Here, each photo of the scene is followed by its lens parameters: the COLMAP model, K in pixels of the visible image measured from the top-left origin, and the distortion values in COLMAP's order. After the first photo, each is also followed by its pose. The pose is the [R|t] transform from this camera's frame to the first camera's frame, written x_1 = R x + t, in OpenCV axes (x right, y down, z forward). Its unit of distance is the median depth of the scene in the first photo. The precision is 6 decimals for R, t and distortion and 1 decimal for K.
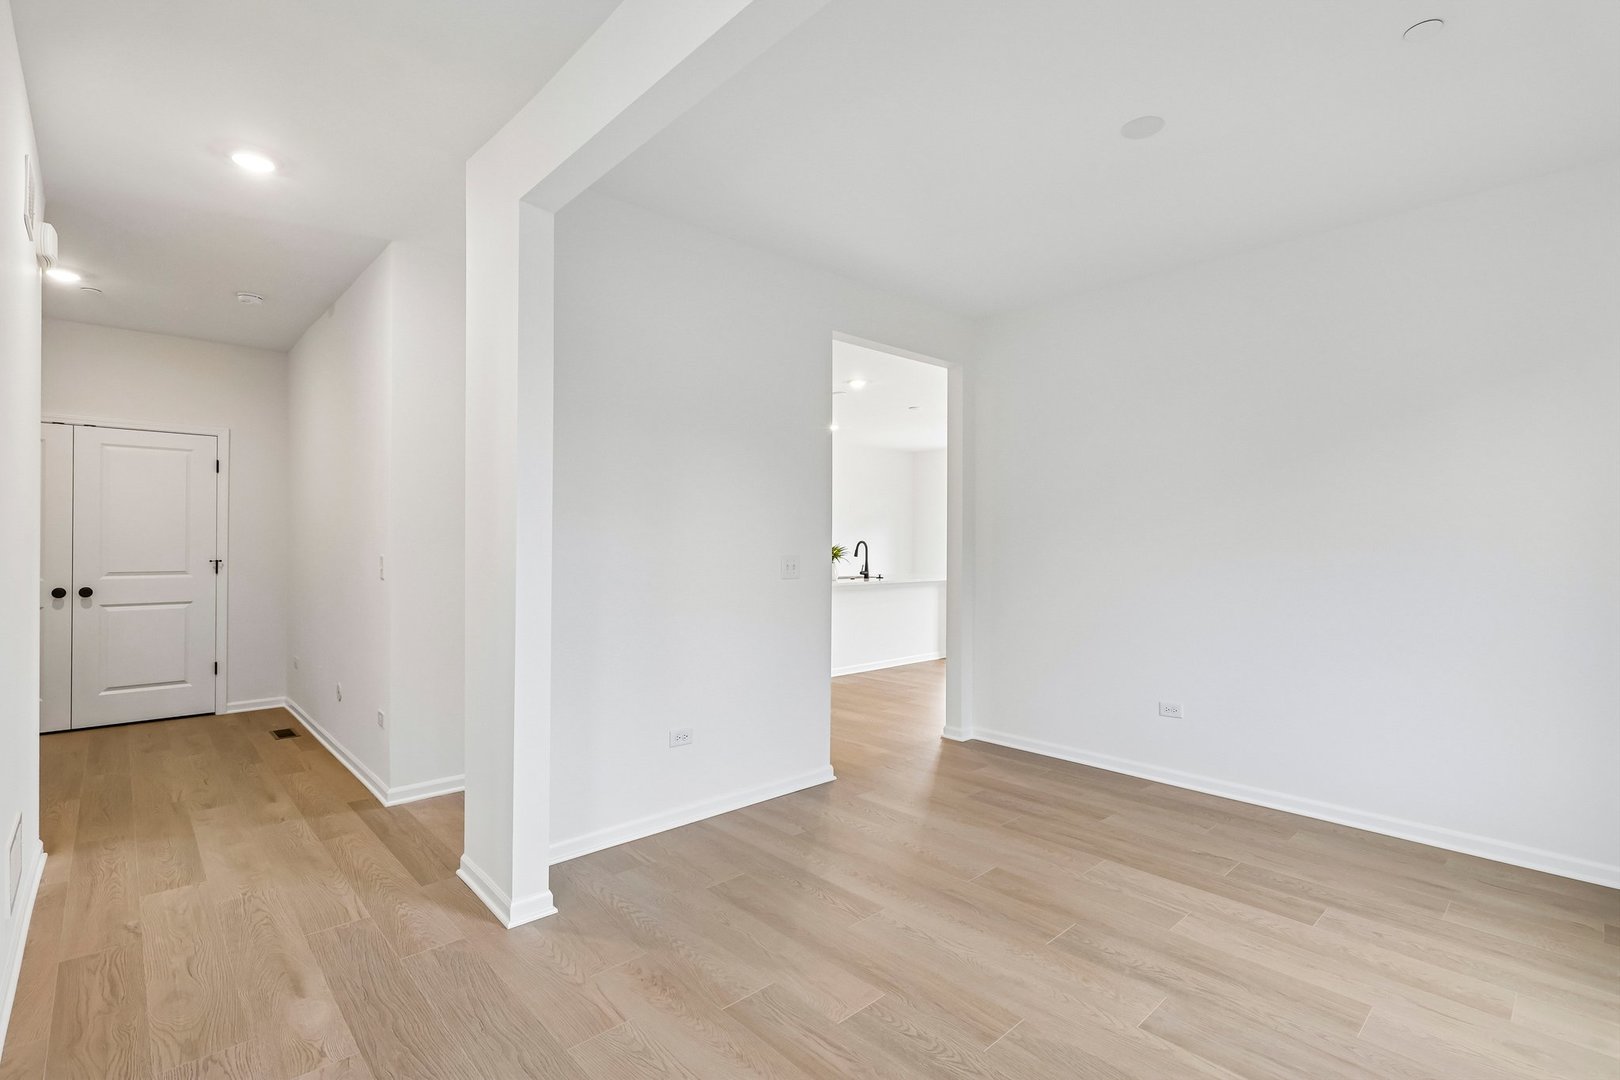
lens RADIAL K [[746.2, 0, 810.0], [0, 746.2, 540.0], [0, 0, 1]] dist [-0.001280, -0.000198]
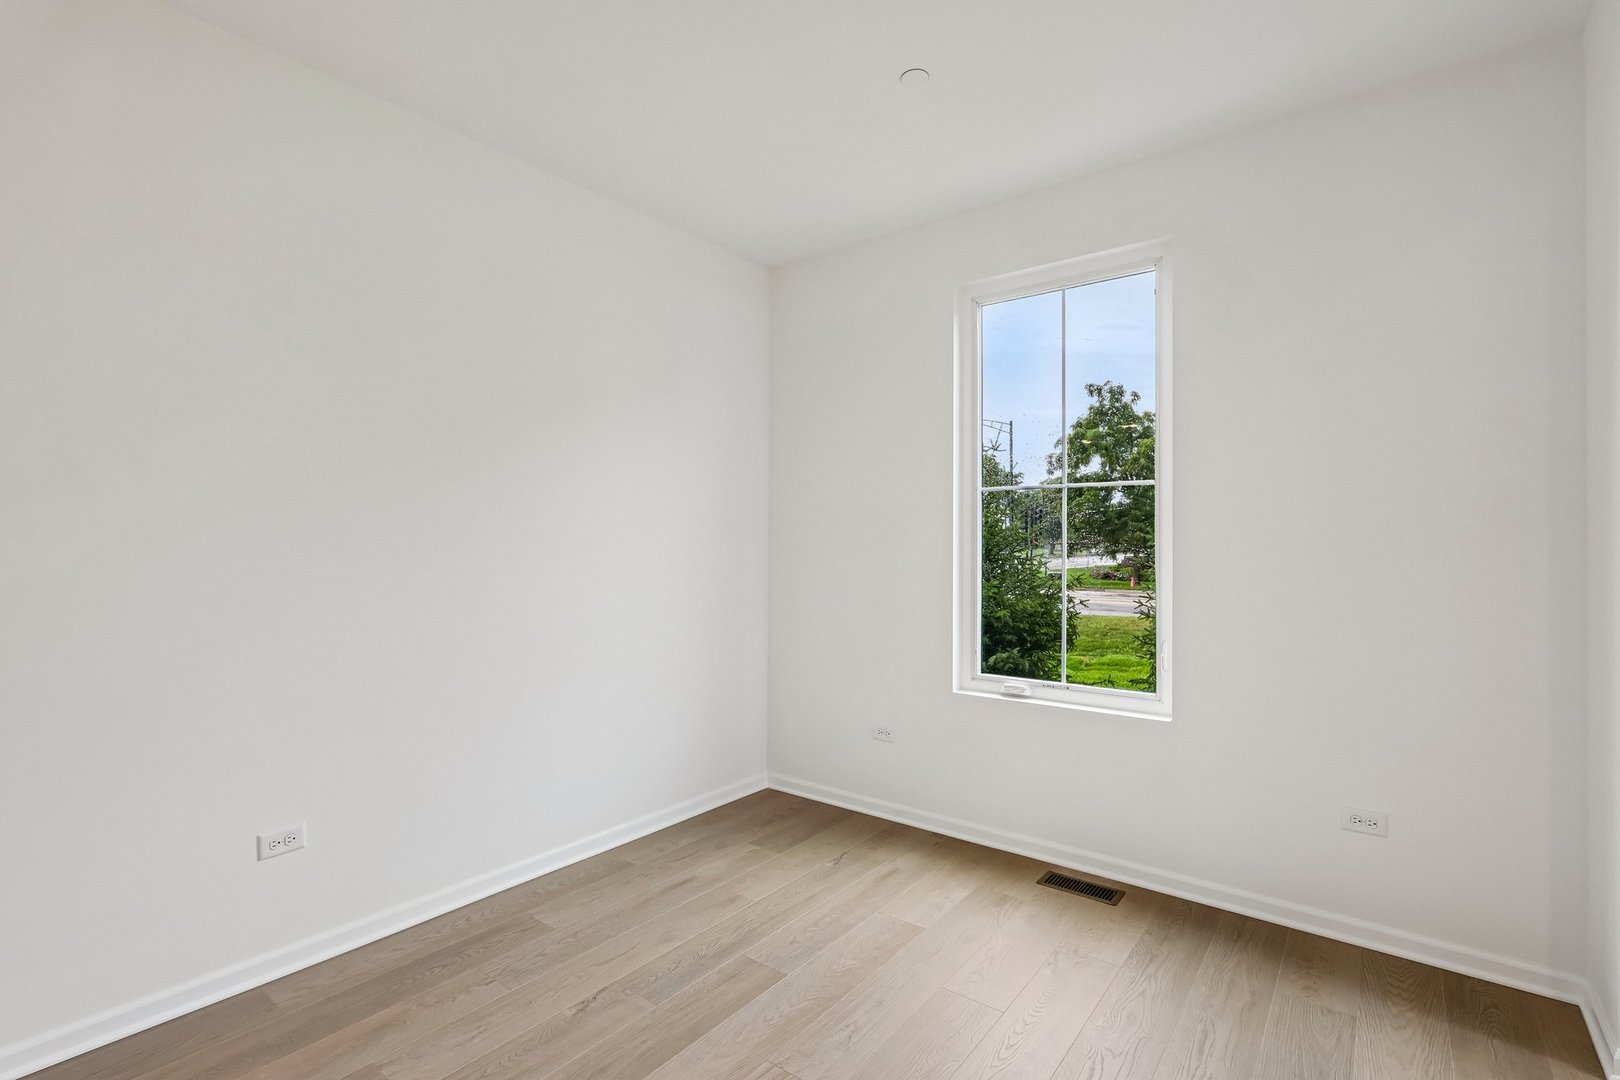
lens RADIAL K [[746.2, 0, 810.0], [0, 746.2, 540.0], [0, 0, 1]] dist [-0.001280, -0.000198]
pose [[-0.151700, -0.002468, 0.988424, -0.186295], [-0.004034, 0.999990, 0.001878, -0.002913], [-0.988418, -0.003702, -0.151708, 0.996607]]
